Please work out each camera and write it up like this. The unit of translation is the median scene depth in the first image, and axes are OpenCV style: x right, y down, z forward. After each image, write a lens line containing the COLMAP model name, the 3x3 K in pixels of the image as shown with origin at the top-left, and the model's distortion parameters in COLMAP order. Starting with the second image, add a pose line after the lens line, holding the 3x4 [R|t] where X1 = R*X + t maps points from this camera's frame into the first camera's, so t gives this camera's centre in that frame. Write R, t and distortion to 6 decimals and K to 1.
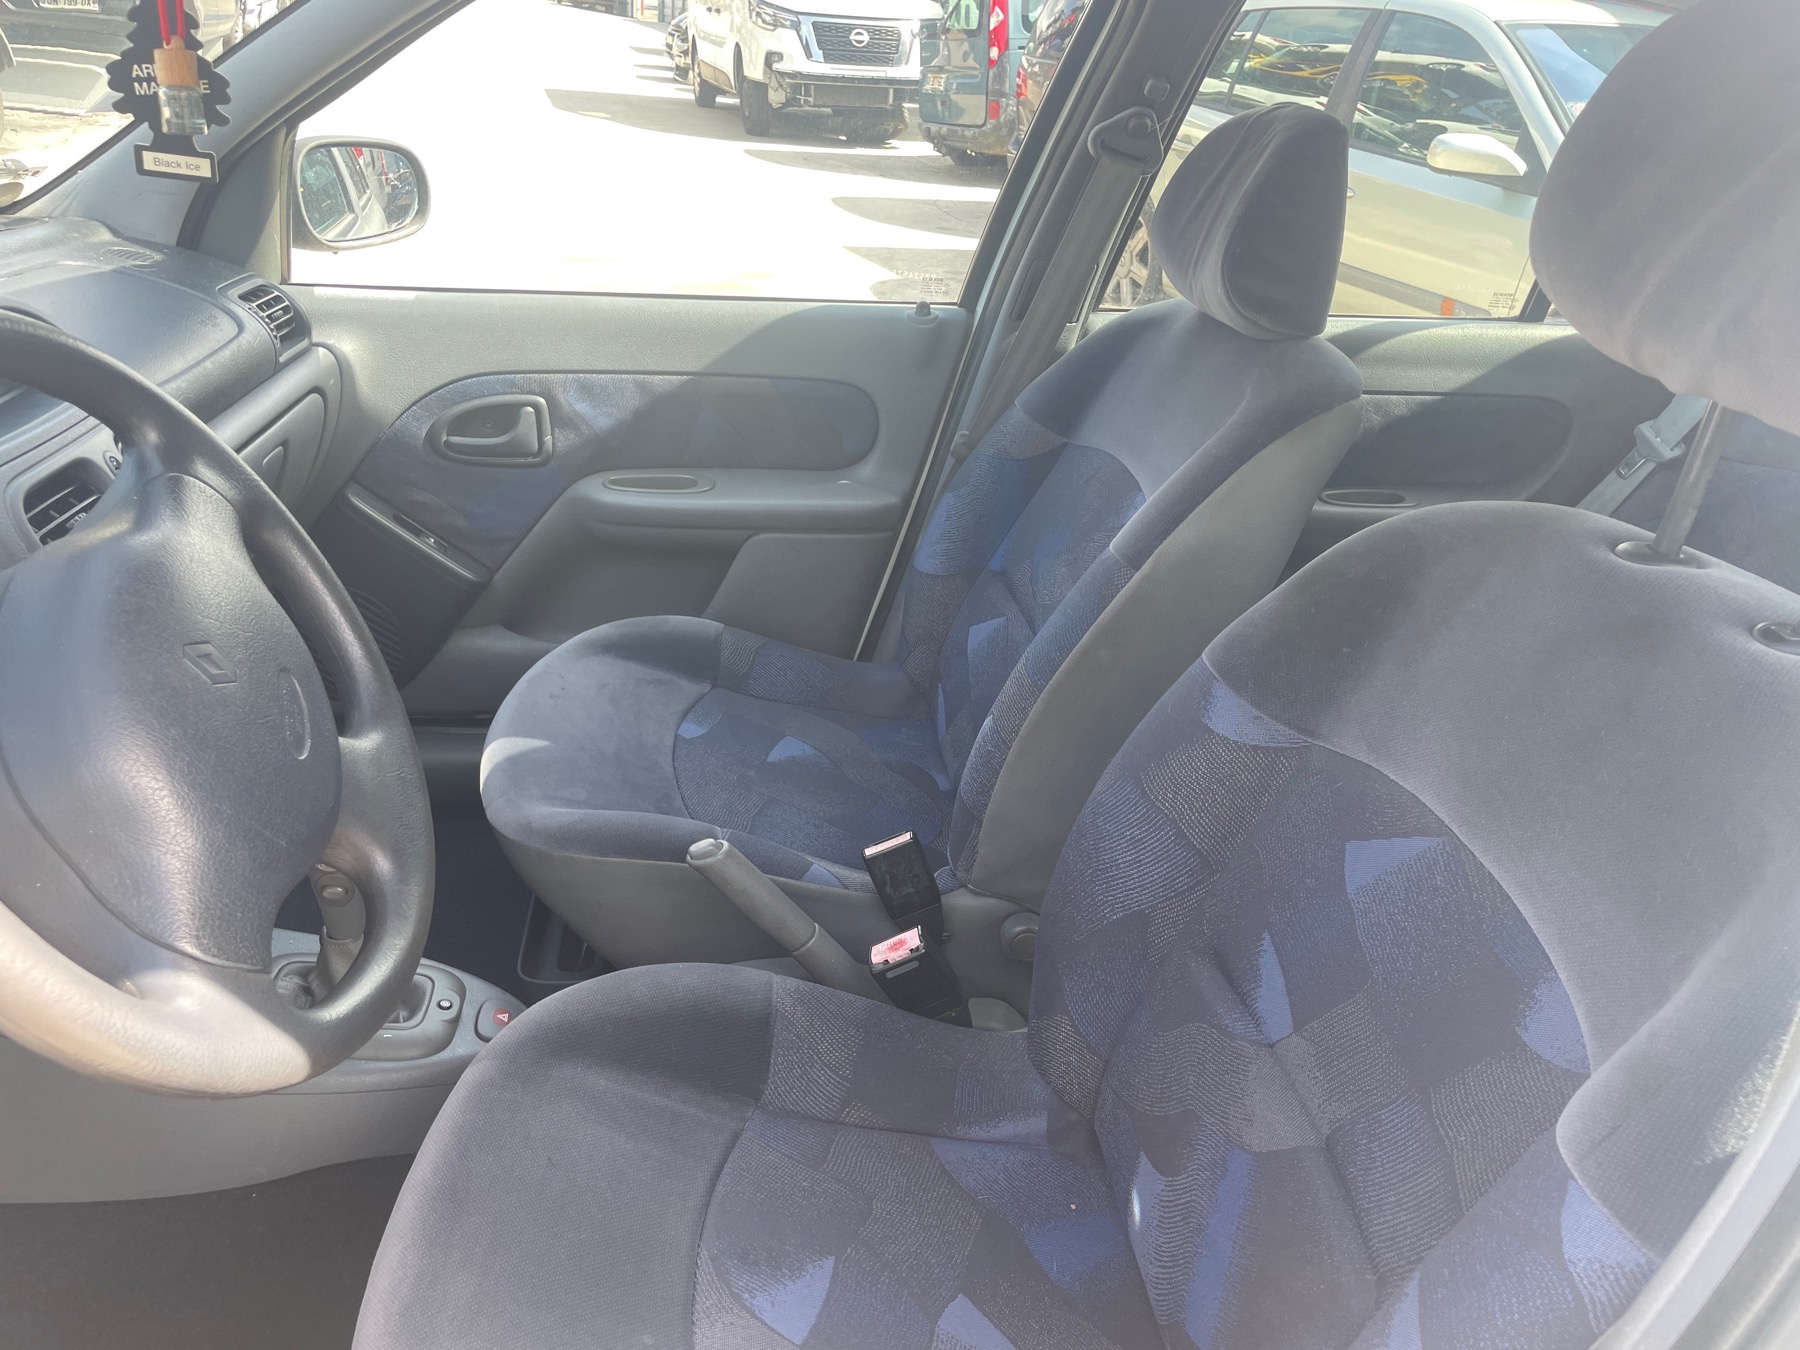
lens RADIAL K [[1326.6, 0, 898.6], [0, 1326.6, 653.5], [0, 0, 1]] dist [0.063889, -0.099615]
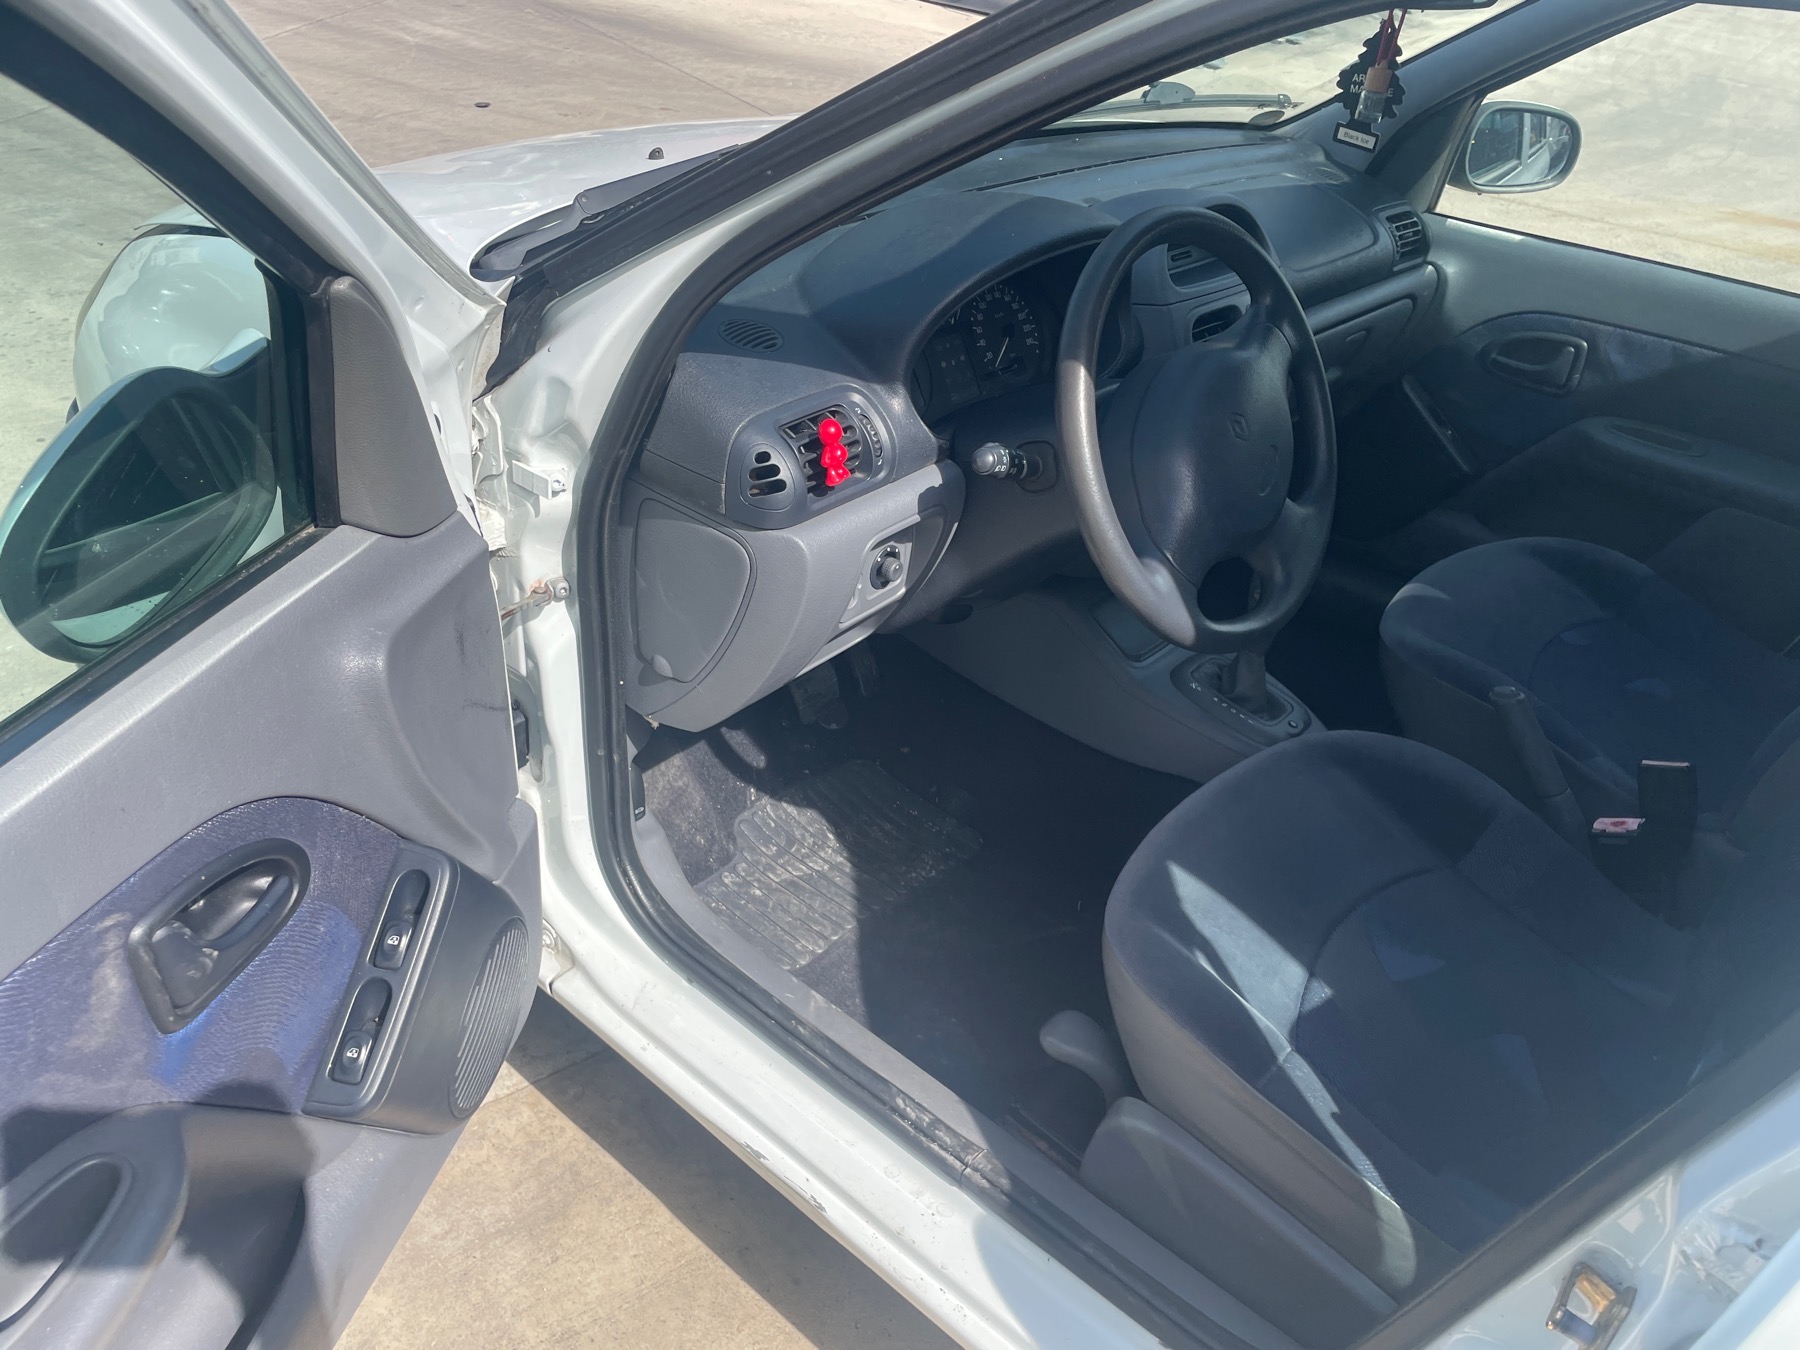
lens RADIAL K [[1357.3, 0, 890.2], [0, 1357.3, 687.0], [0, 0, 1]] dist [0.076275, -0.106713]
pose [[0.665790, 0.396347, -0.632165, 0.248934], [-0.343714, 0.914918, 0.211627, 0.050052], [0.662257, 0.076385, 0.745373, -0.348011]]
